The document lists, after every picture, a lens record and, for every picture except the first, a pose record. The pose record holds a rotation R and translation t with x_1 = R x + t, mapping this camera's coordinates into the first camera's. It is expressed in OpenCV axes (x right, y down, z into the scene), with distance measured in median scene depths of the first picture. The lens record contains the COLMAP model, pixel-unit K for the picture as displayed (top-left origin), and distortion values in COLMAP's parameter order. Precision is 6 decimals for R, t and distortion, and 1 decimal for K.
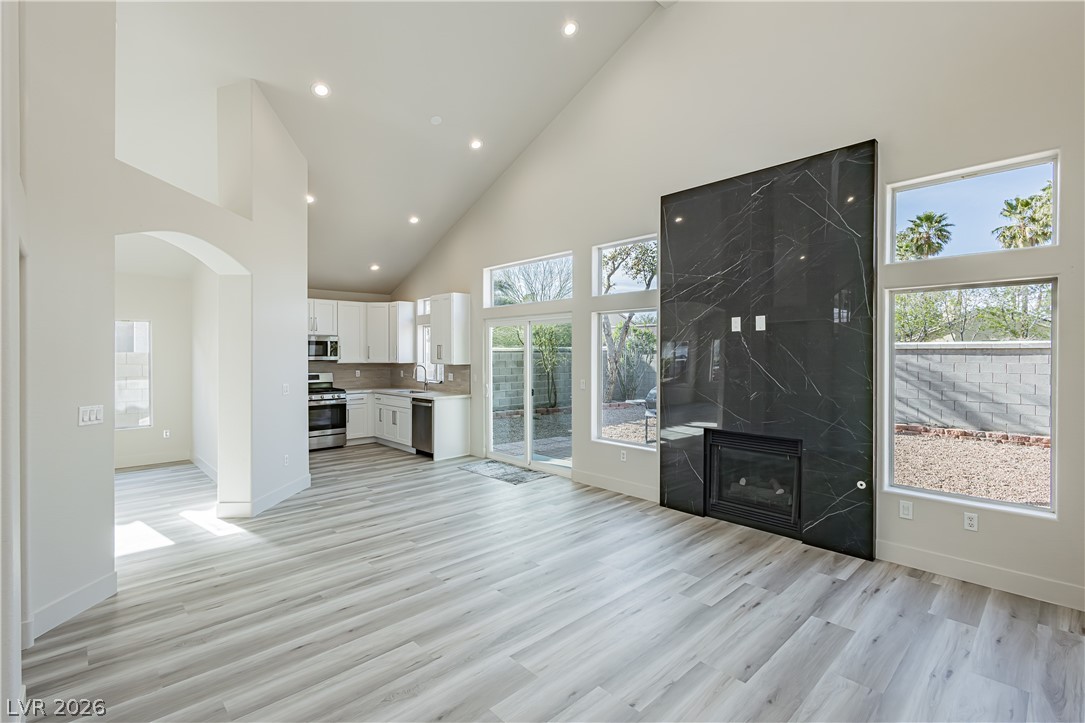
lens RADIAL K [[489.5, 0, 519.6], [0, 489.5, 330.7], [0, 0, 1]] dist [0.004682, 0.000069]
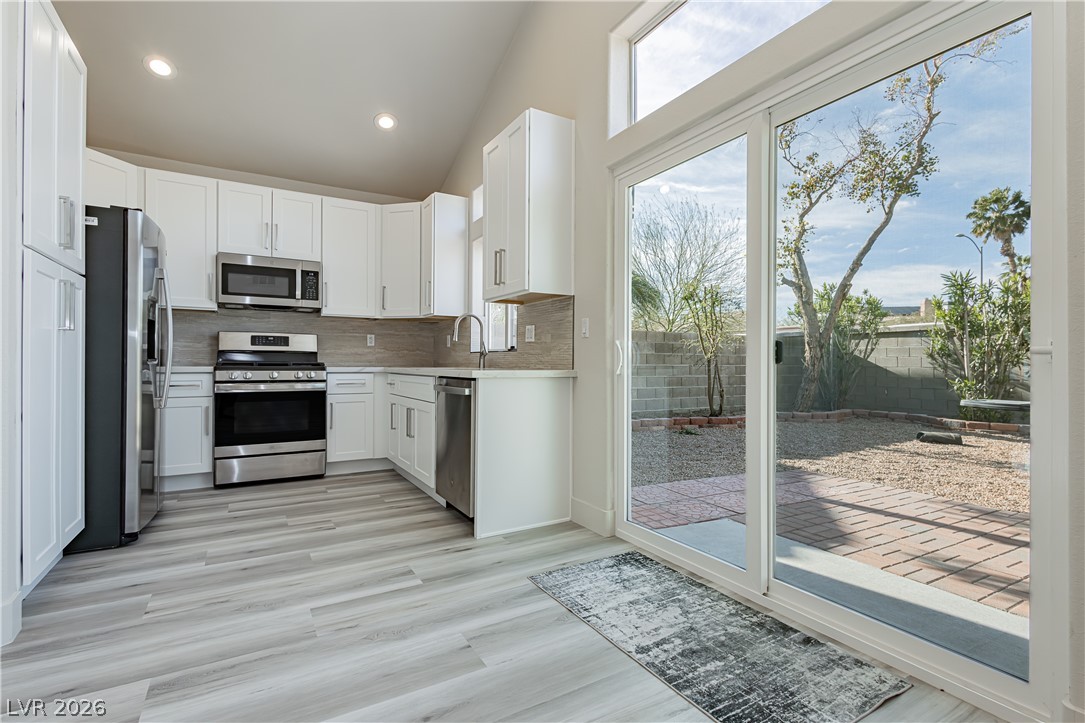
lens RADIAL K [[496.0, 0, 545.0], [0, 496.0, 364.0], [0, 0, 1]] dist [0.001158, -0.002630]
pose [[0.982152, 0.008501, -0.187894, -0.042626], [0.000095, 0.998956, 0.045690, 0.095225], [0.188087, -0.044893, 0.981126, 0.537102]]
